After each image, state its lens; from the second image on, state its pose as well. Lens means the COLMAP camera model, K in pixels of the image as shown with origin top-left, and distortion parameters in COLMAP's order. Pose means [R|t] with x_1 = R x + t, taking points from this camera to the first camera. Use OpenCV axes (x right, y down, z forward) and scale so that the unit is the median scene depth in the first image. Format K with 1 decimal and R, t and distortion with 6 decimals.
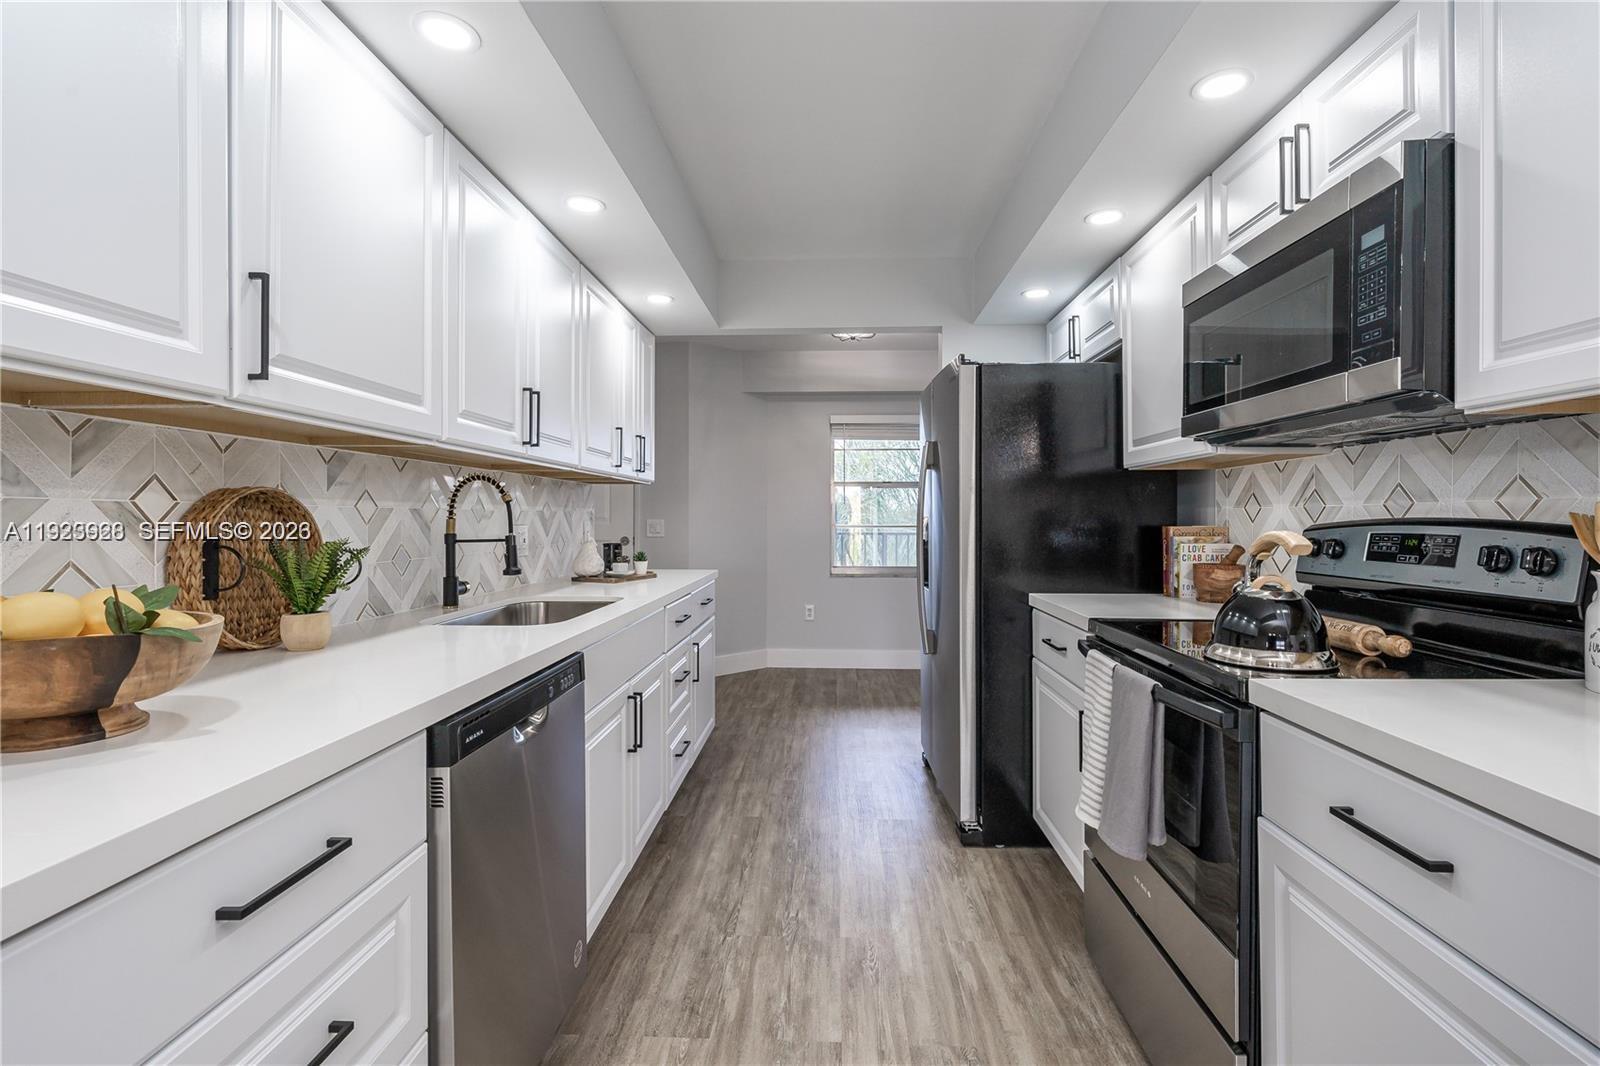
lens RADIAL K [[707.1, 0, 811.9], [0, 707.1, 523.4], [0, 0, 1]] dist [0.002286, -0.000077]
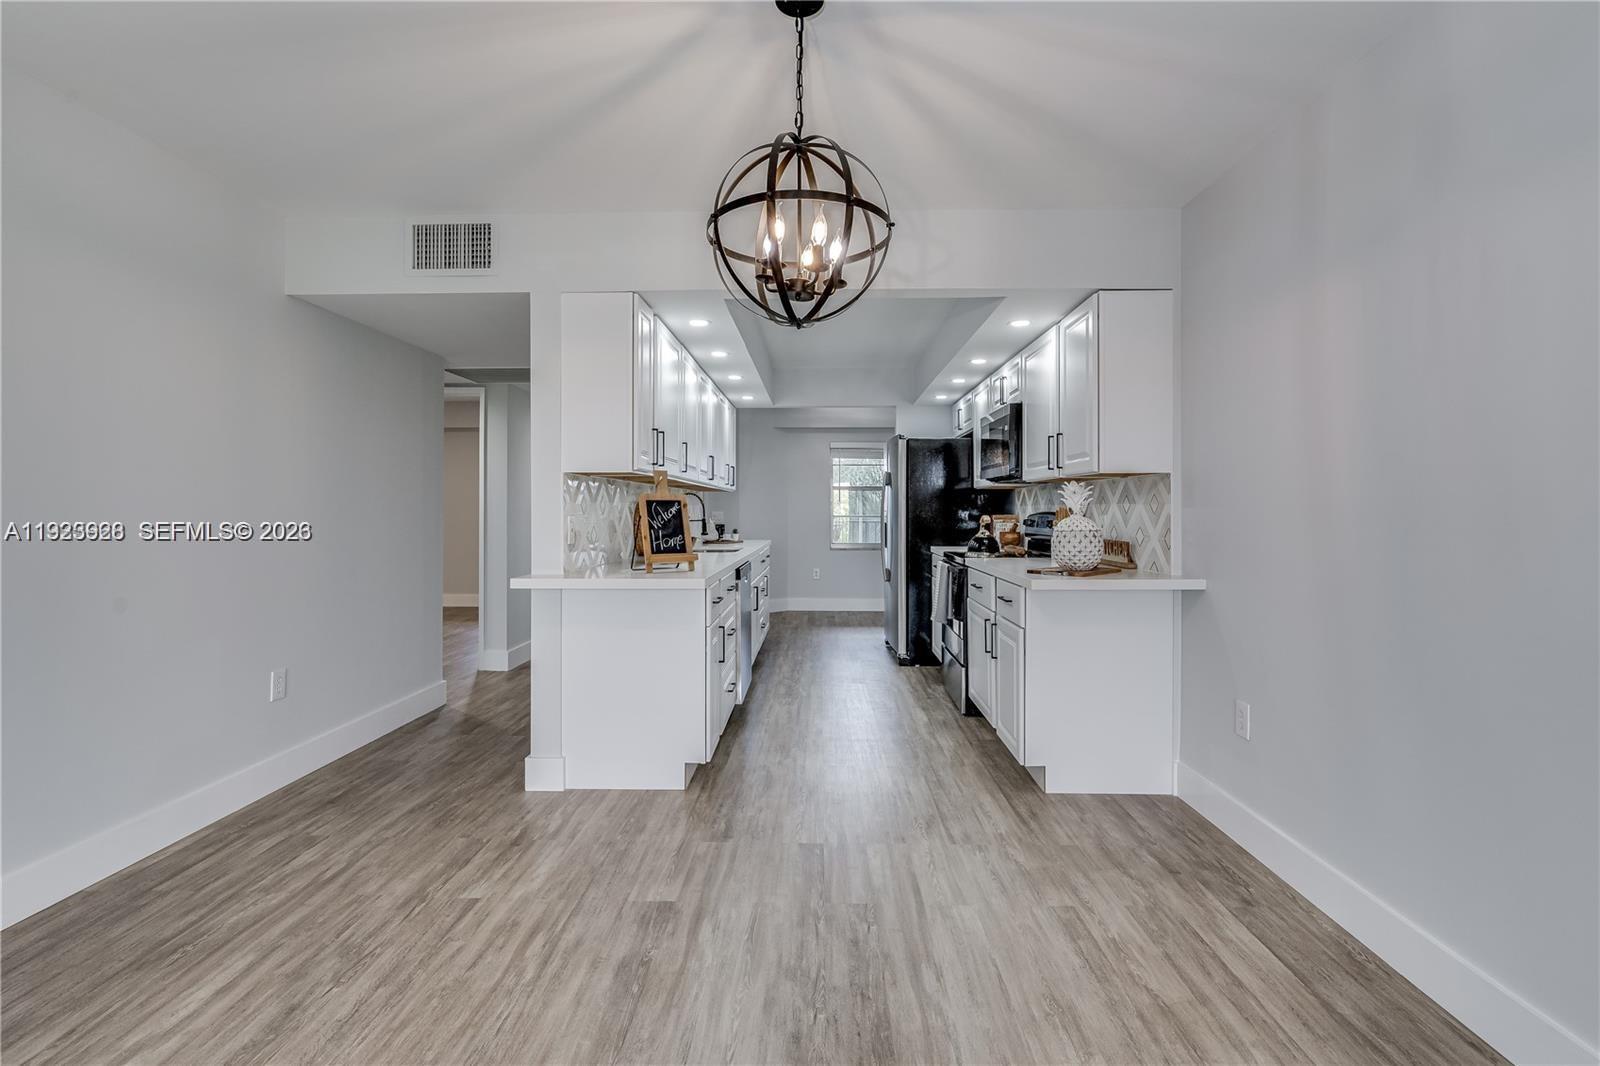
lens RADIAL K [[735.4, 0, 817.9], [0, 735.4, 510.7], [0, 0, 1]] dist [-0.001199, -0.000377]
pose [[0.999597, 0.001324, 0.028358, -0.092352], [-0.001136, 0.999977, -0.006649, 0.005943], [-0.028367, 0.006614, 0.999576, -1.158013]]
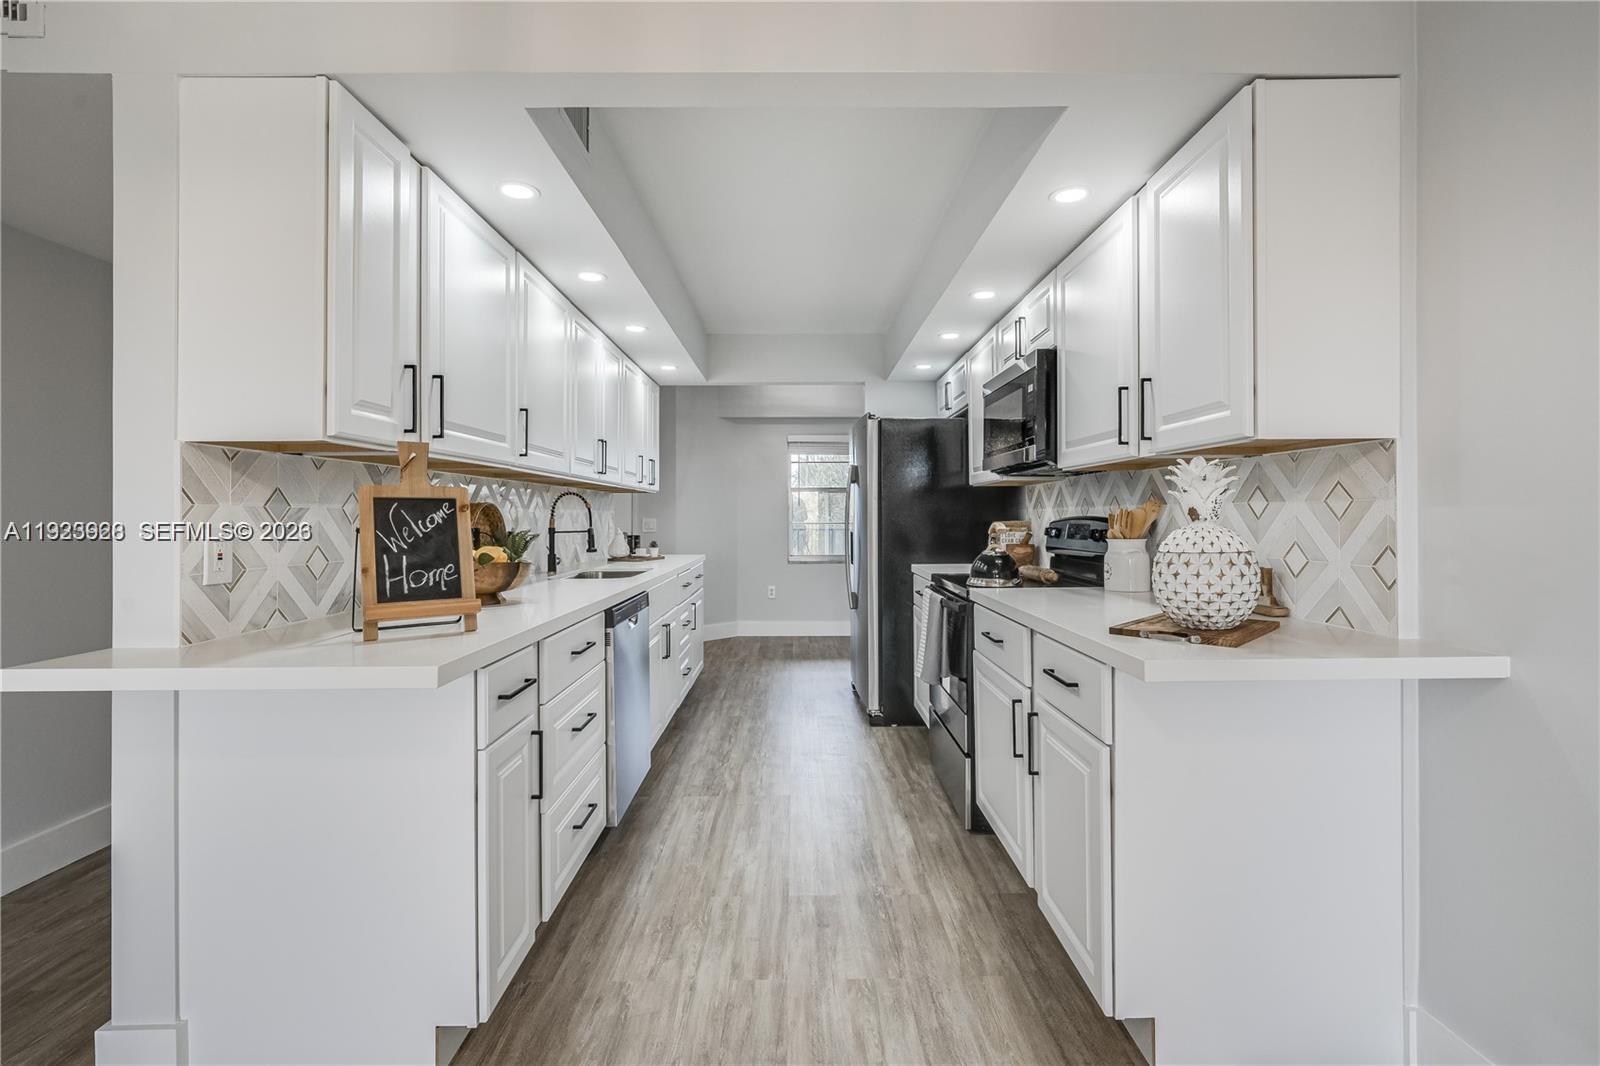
lens RADIAL K [[707.1, 0, 811.9], [0, 707.1, 523.4], [0, 0, 1]] dist [0.002286, -0.000077]
pose [[0.998484, -0.004107, 0.054884, -0.000273], [0.003994, 0.999990, 0.002174, 0.003112], [-0.054892, -0.001952, 0.998490, -0.536941]]
